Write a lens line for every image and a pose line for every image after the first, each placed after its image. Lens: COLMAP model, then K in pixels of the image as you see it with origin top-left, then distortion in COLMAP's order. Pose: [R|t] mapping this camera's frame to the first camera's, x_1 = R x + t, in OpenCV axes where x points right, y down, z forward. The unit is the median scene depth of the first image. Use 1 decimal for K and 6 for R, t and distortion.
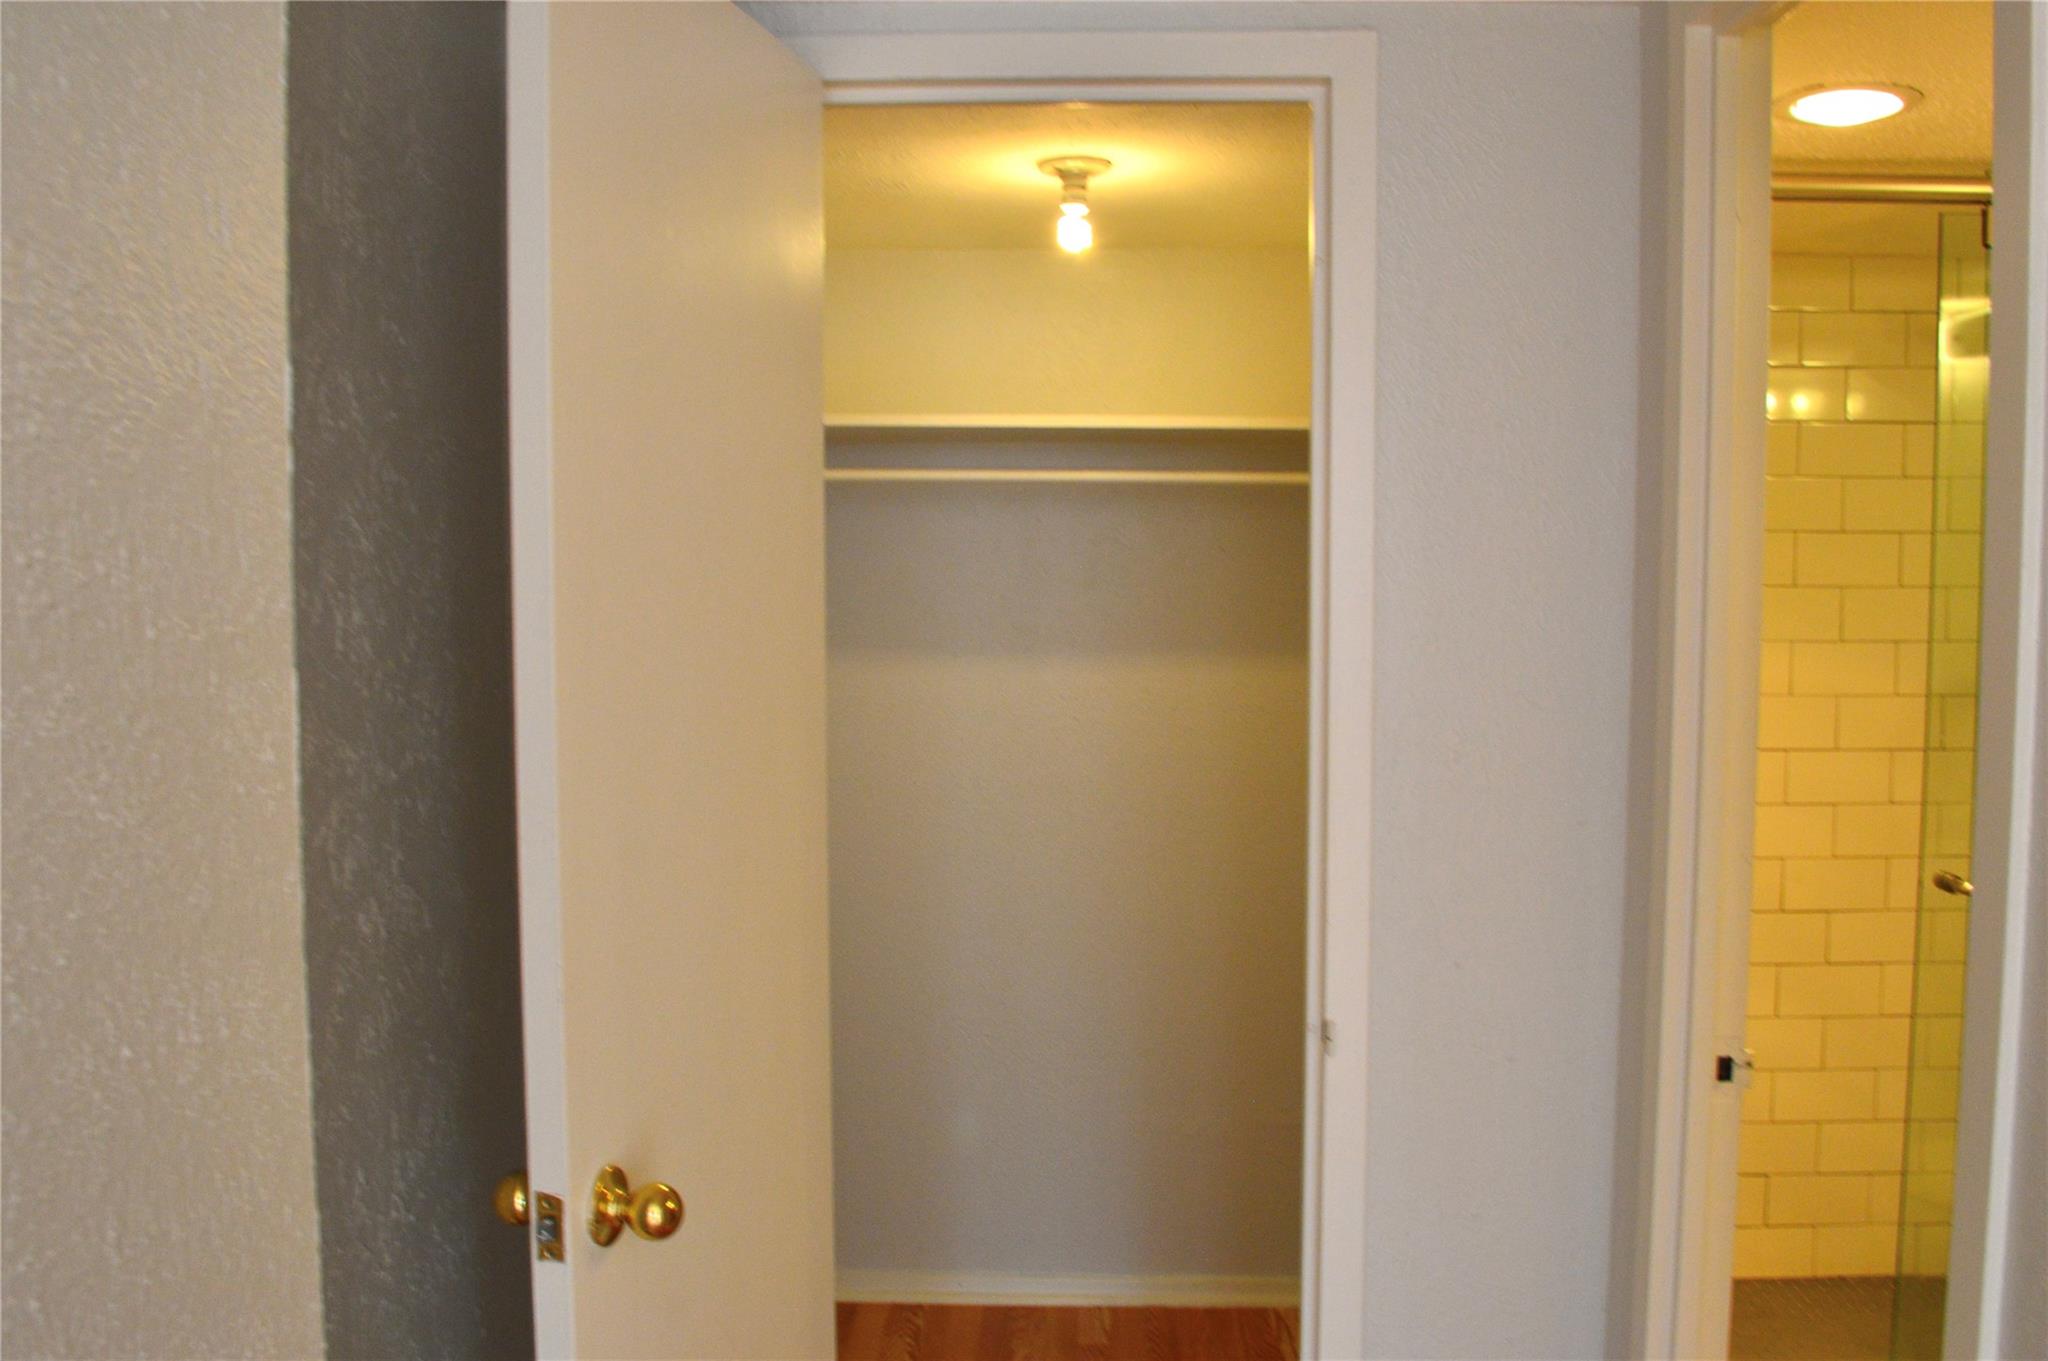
lens RADIAL K [[1729.4, 0, 1024.0], [0, 1729.4, 680.5], [0, 0, 1]] dist [-0.075787, 0.007905]
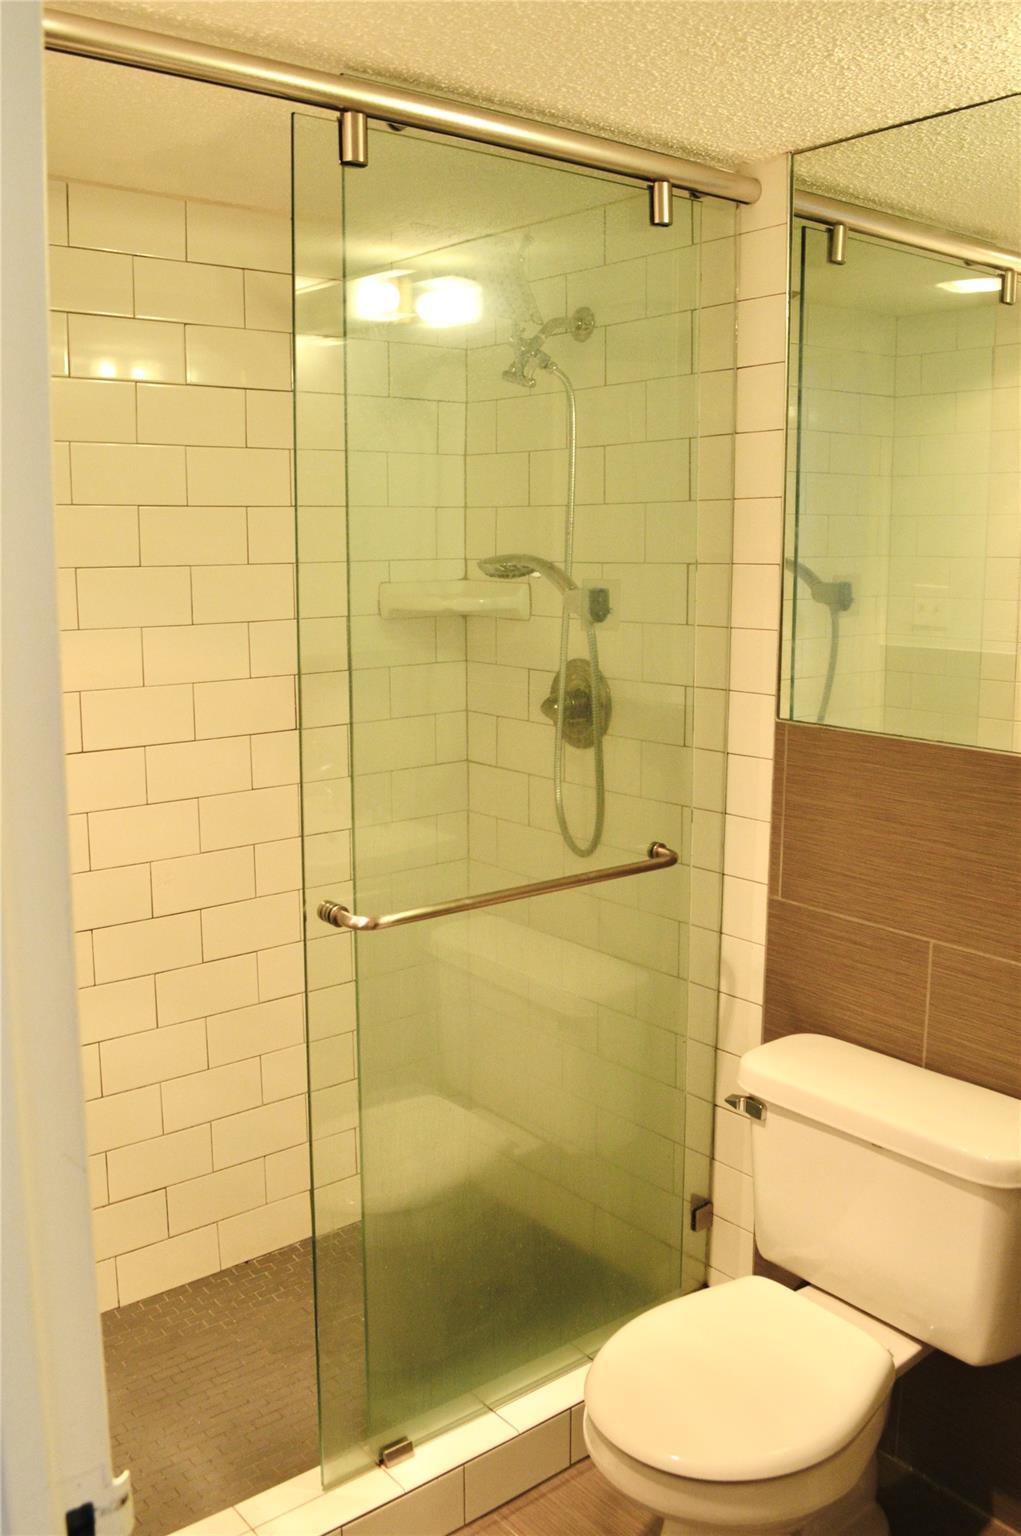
lens RADIAL K [[1297.1, 0, 507.7], [0, 1297.1, 784.0], [0, 0, 1]] dist [-0.075787, 0.007905]
pose [[0.768643, -0.110955, 0.629982, 0.196629], [0.033696, 0.990498, 0.133338, -0.033218], [-0.638790, -0.081261, 0.765078, 0.424927]]
